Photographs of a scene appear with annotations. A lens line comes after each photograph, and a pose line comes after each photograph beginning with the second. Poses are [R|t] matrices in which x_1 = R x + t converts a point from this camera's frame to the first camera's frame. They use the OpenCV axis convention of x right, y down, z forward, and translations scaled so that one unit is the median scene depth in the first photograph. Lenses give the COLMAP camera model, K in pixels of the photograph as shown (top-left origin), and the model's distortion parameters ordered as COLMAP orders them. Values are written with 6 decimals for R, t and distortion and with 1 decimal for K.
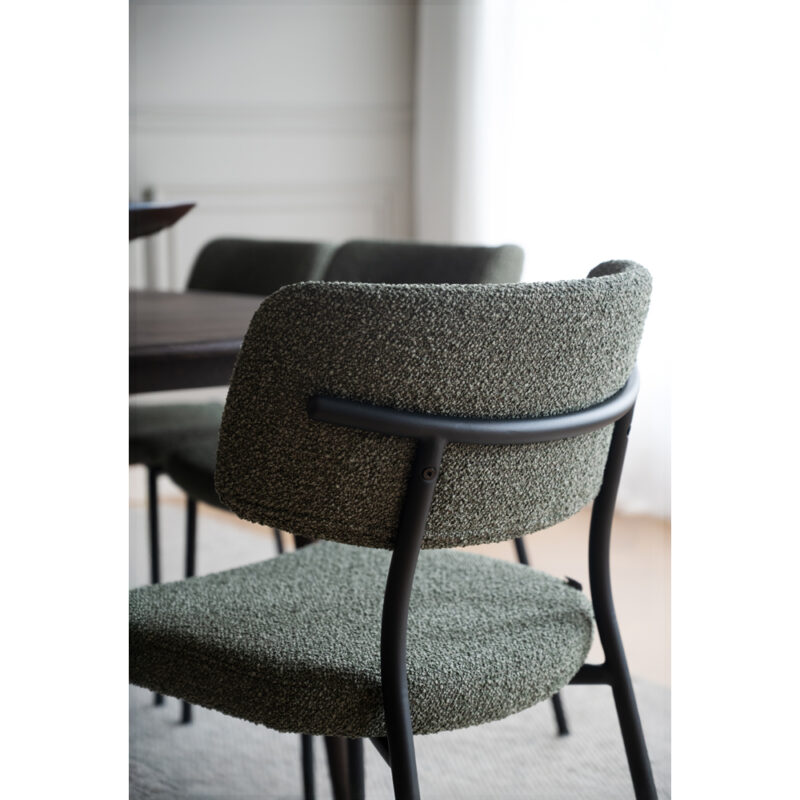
lens RADIAL K [[1619.3, 0, 399.6], [0, 1619.3, 444.6], [0, 0, 1]] dist [-0.066704, 0.395901]
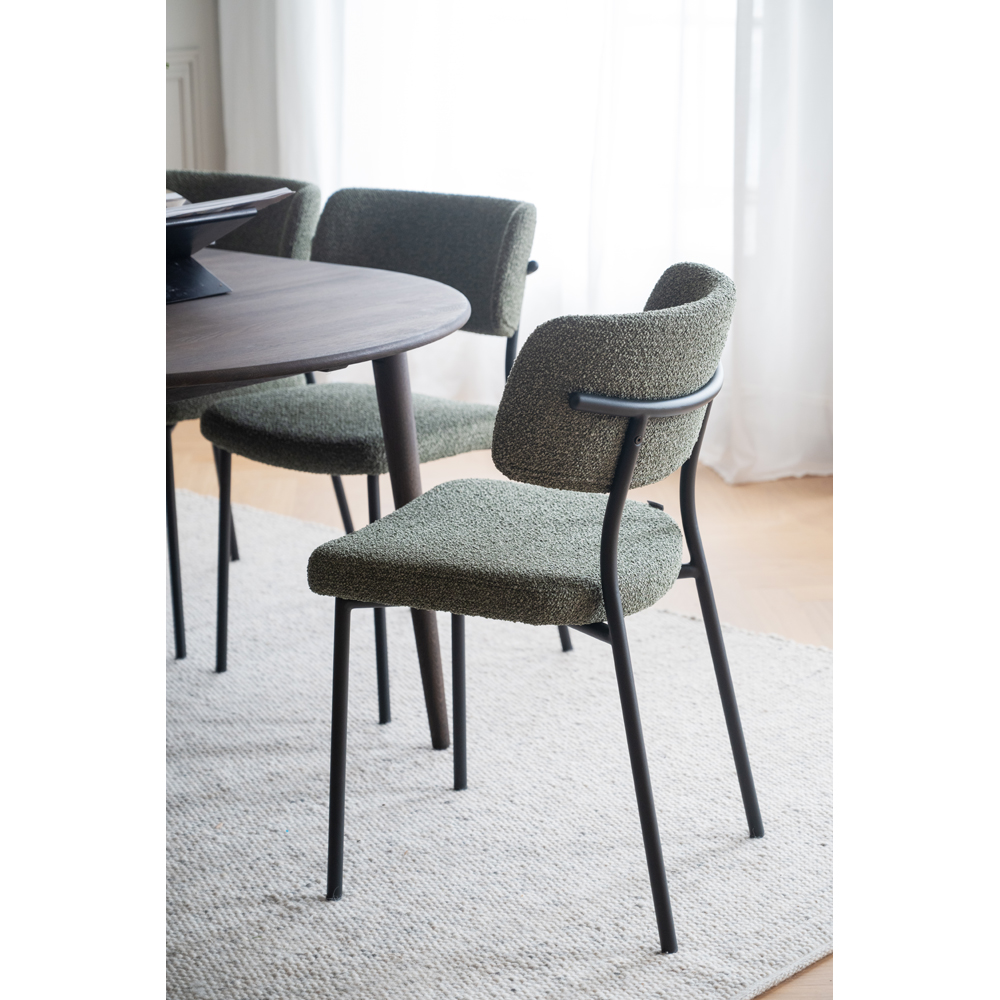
lens RADIAL K [[2024.2, 0, 499.5], [0, 2024.2, 555.7], [0, 0, 1]] dist [-0.066704, 0.395901]
pose [[0.951576, -0.084671, 0.295524, -0.643146], [0.049062, 0.990828, 0.125908, -0.113466], [-0.303474, -0.105312, 0.947002, -0.698502]]
